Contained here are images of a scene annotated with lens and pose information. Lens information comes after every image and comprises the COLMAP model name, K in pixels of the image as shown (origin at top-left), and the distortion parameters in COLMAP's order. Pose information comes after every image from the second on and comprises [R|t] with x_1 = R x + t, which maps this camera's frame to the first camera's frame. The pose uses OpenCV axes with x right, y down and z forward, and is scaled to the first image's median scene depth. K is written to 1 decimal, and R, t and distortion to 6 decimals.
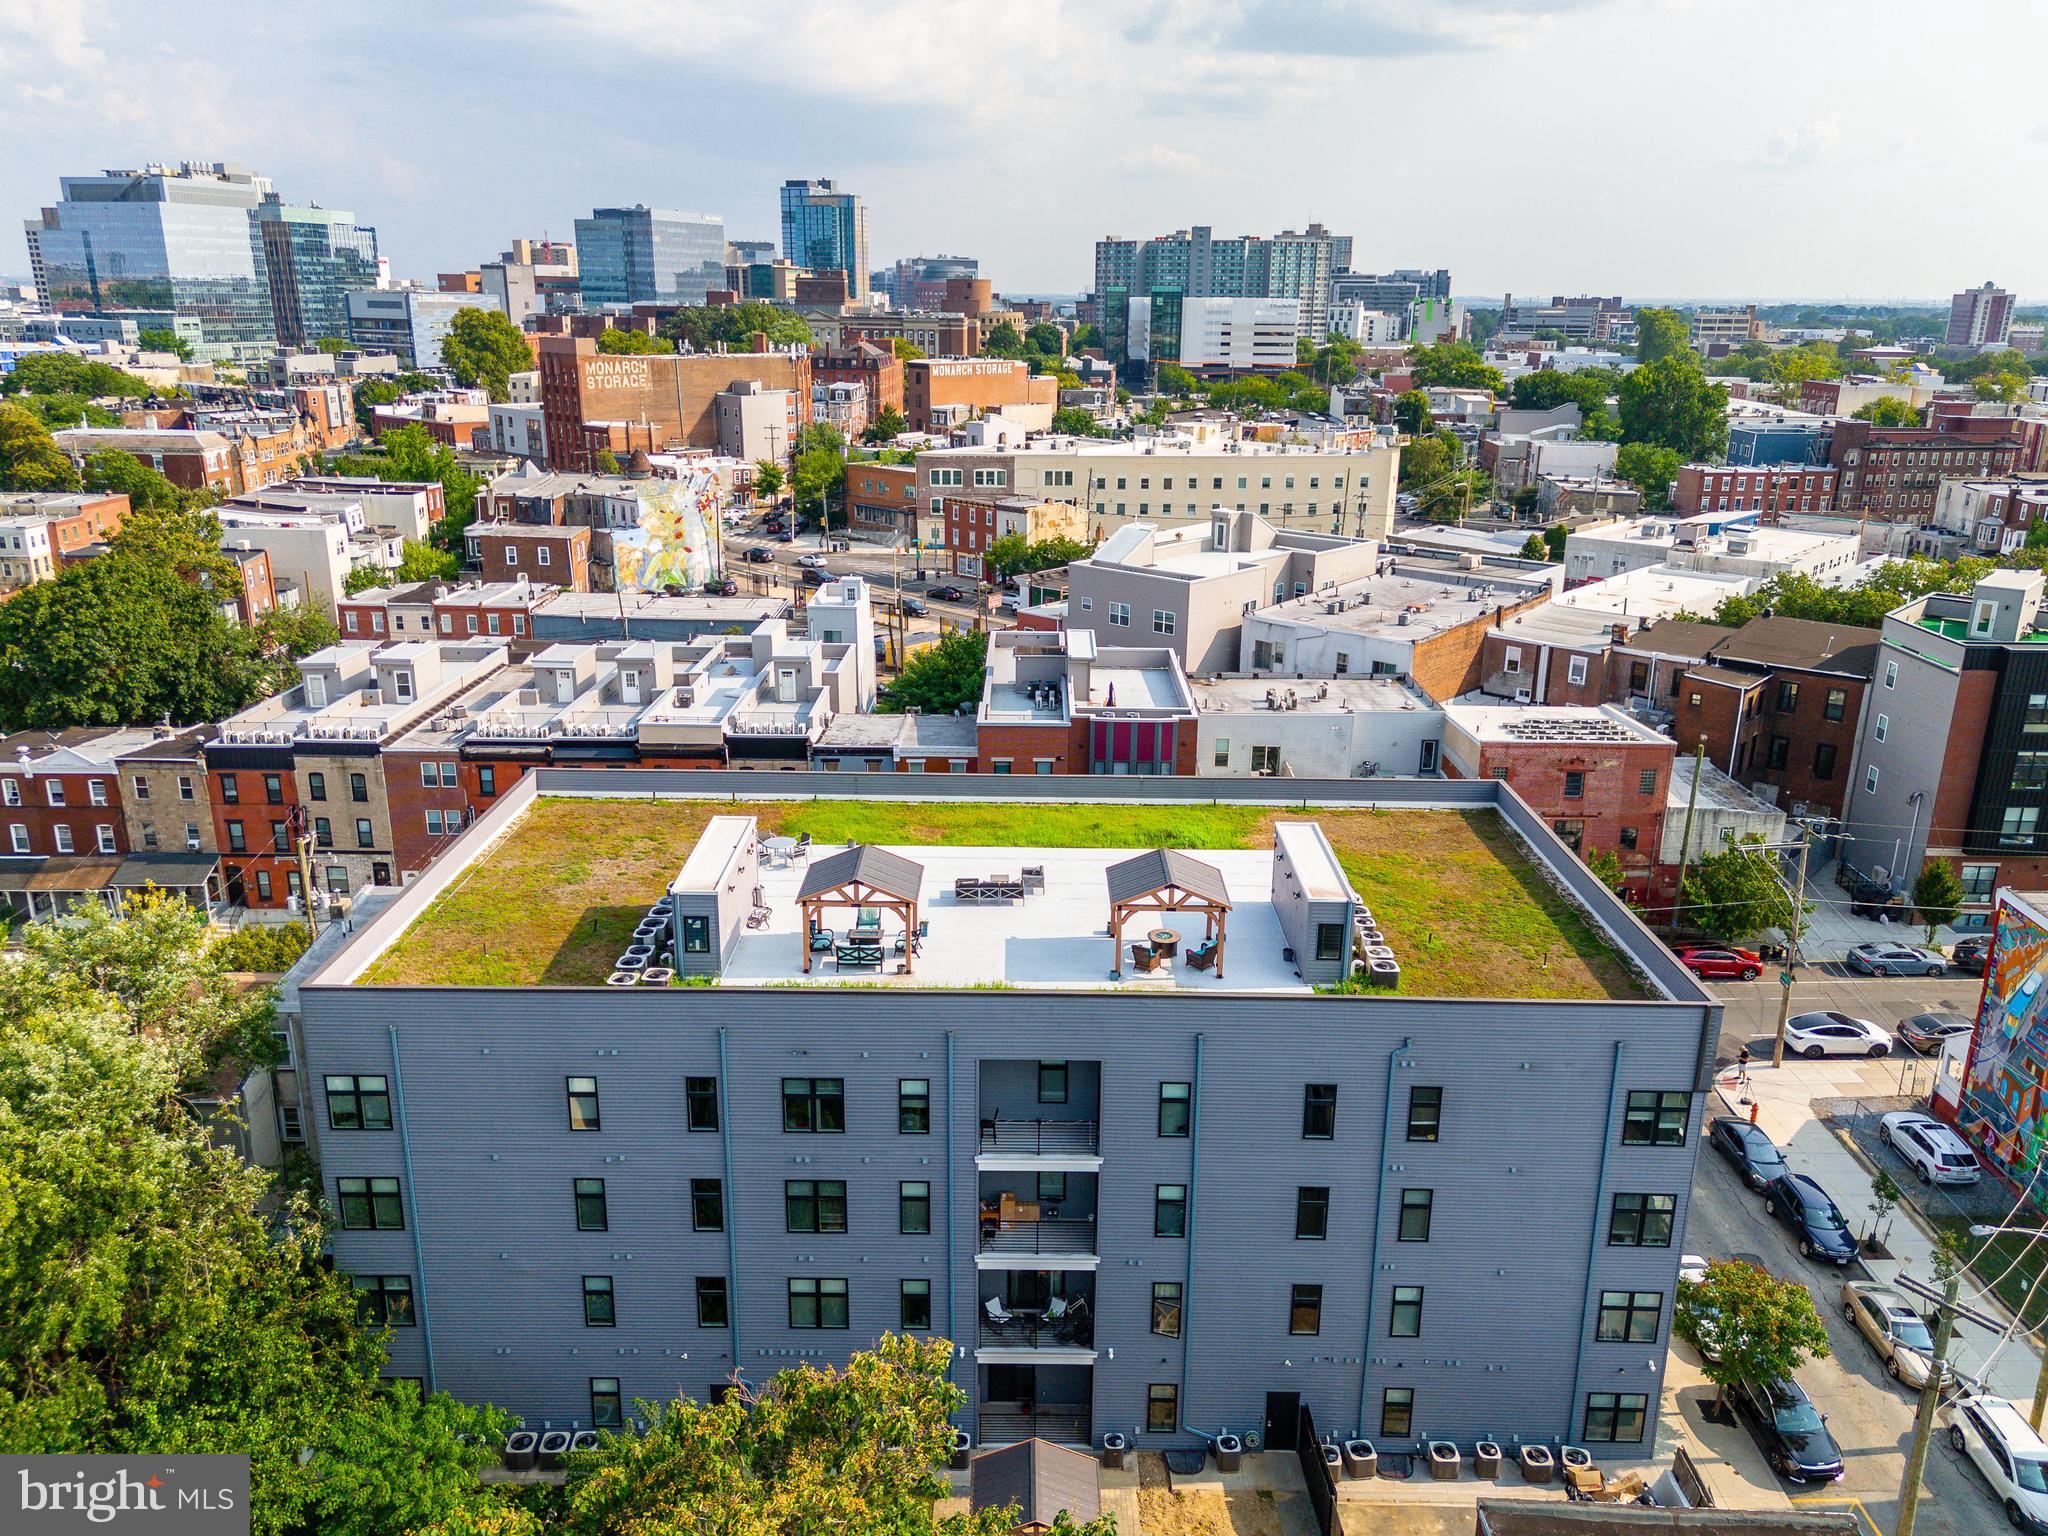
lens RADIAL K [[1494.4, 0, 1018.9], [0, 1494.4, 777.4], [0, 0, 1]] dist [0.083230, -0.075900]
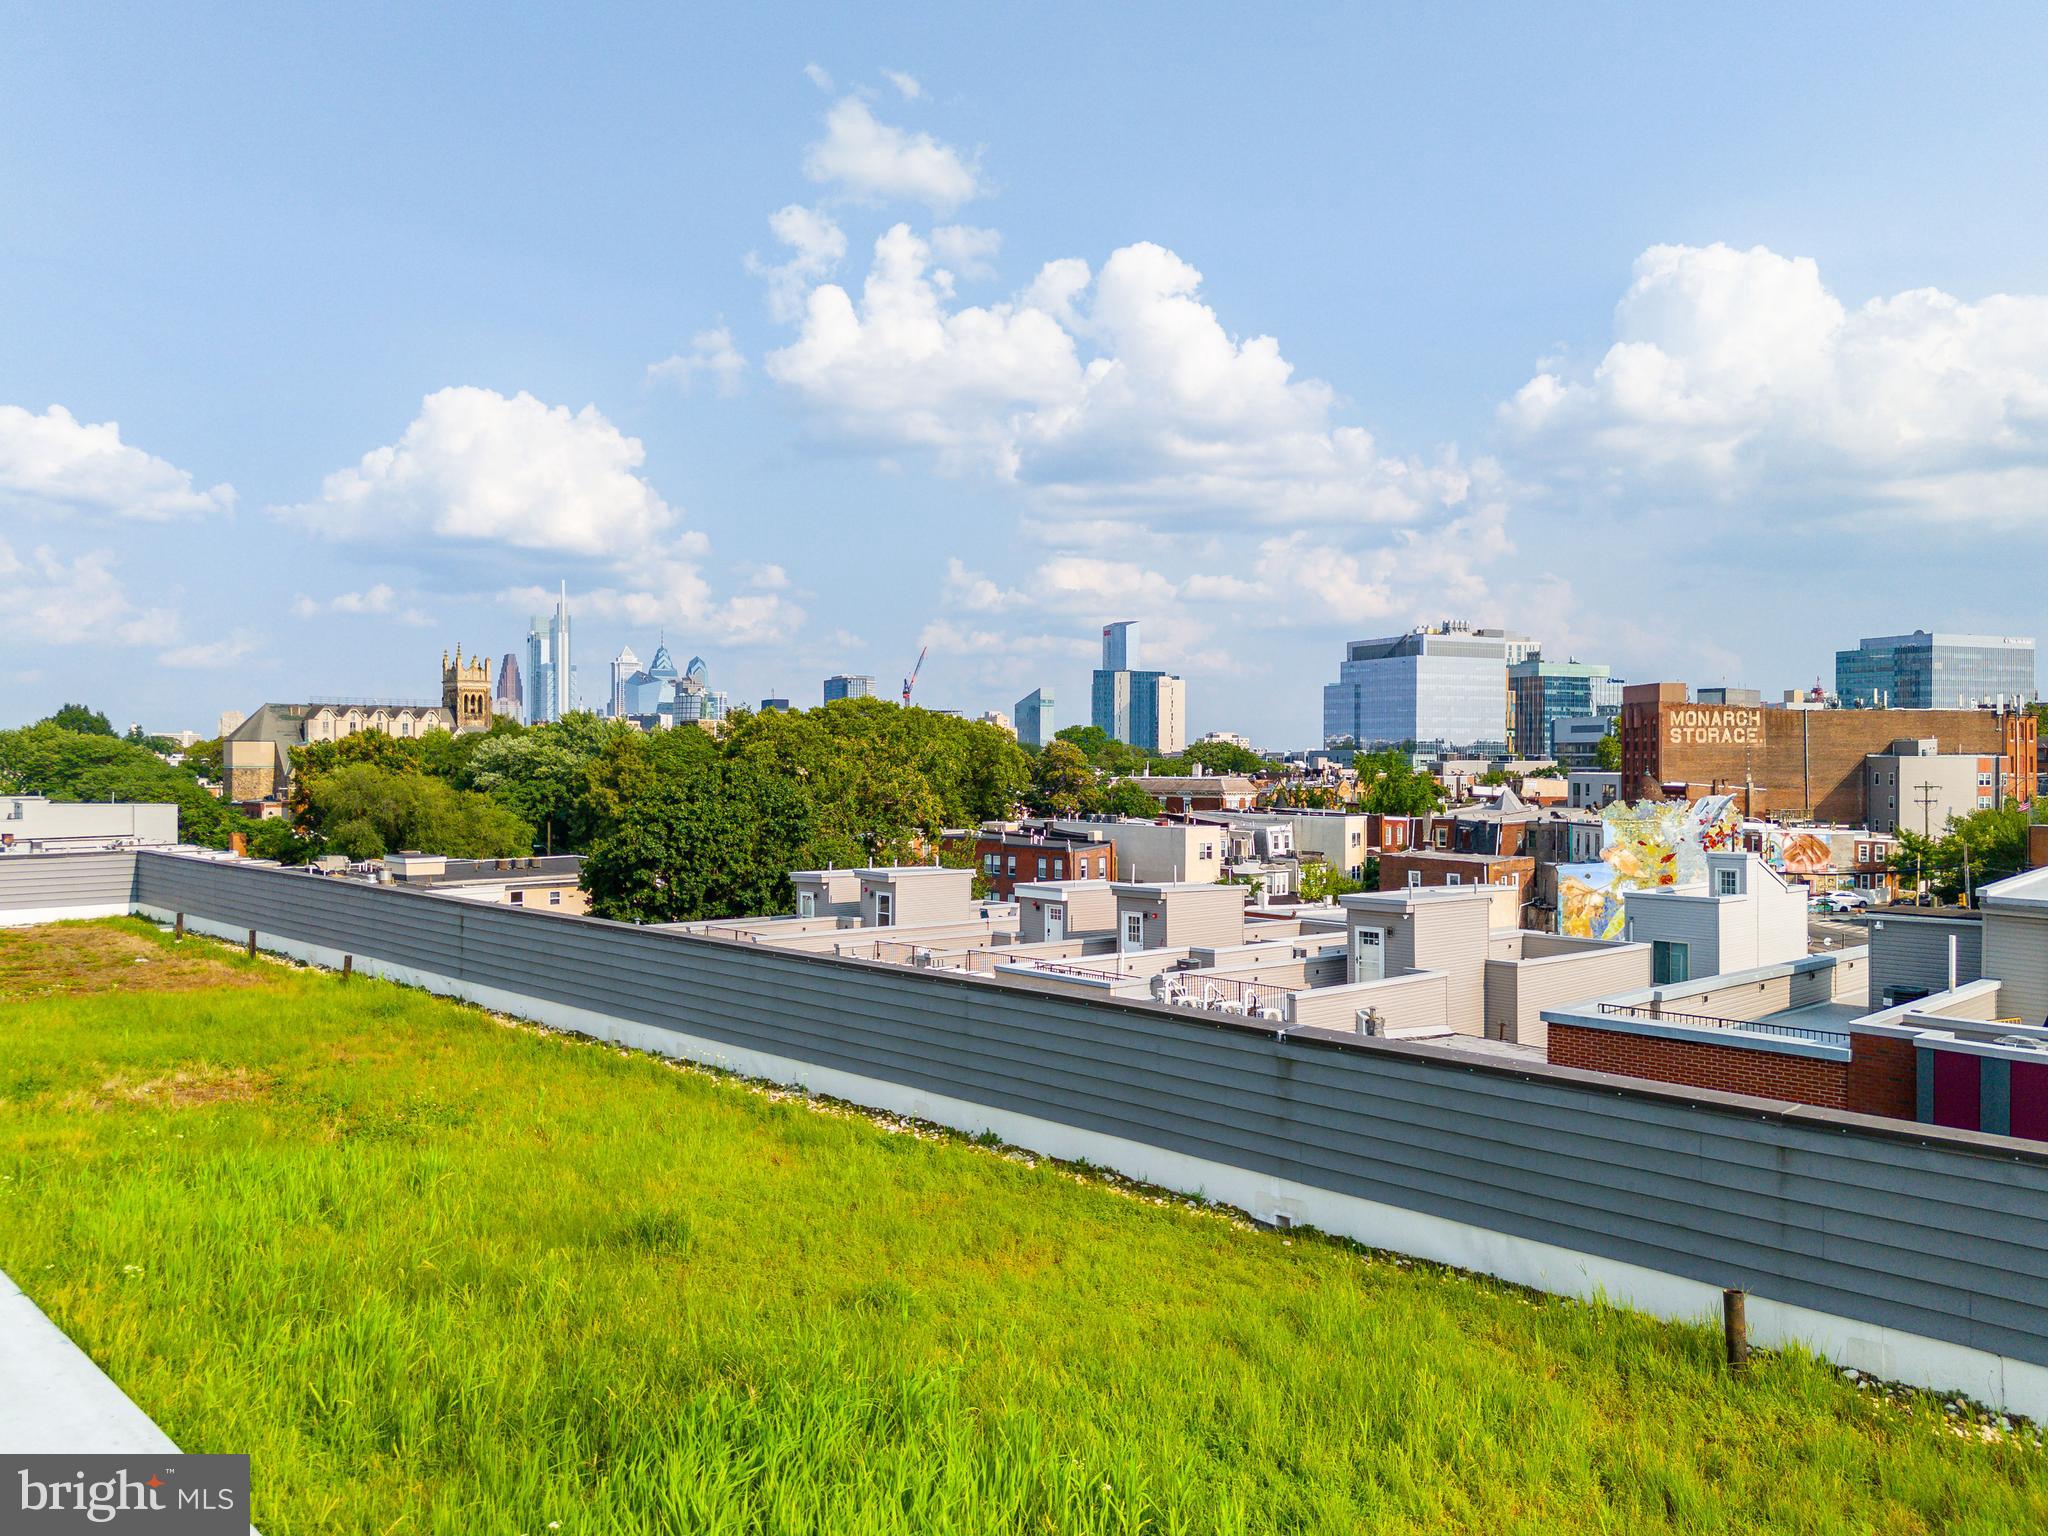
lens RADIAL K [[1505.1, 0, 1024.0], [0, 1505.1, 768.0], [0, 0, 1]] dist [0.117170, -0.165611]
pose [[0.705561, -0.002549, -0.708645, 0.133097], [-0.213667, 0.952691, -0.216164, 0.010679], [0.675670, 0.303931, 0.671637, 0.665076]]
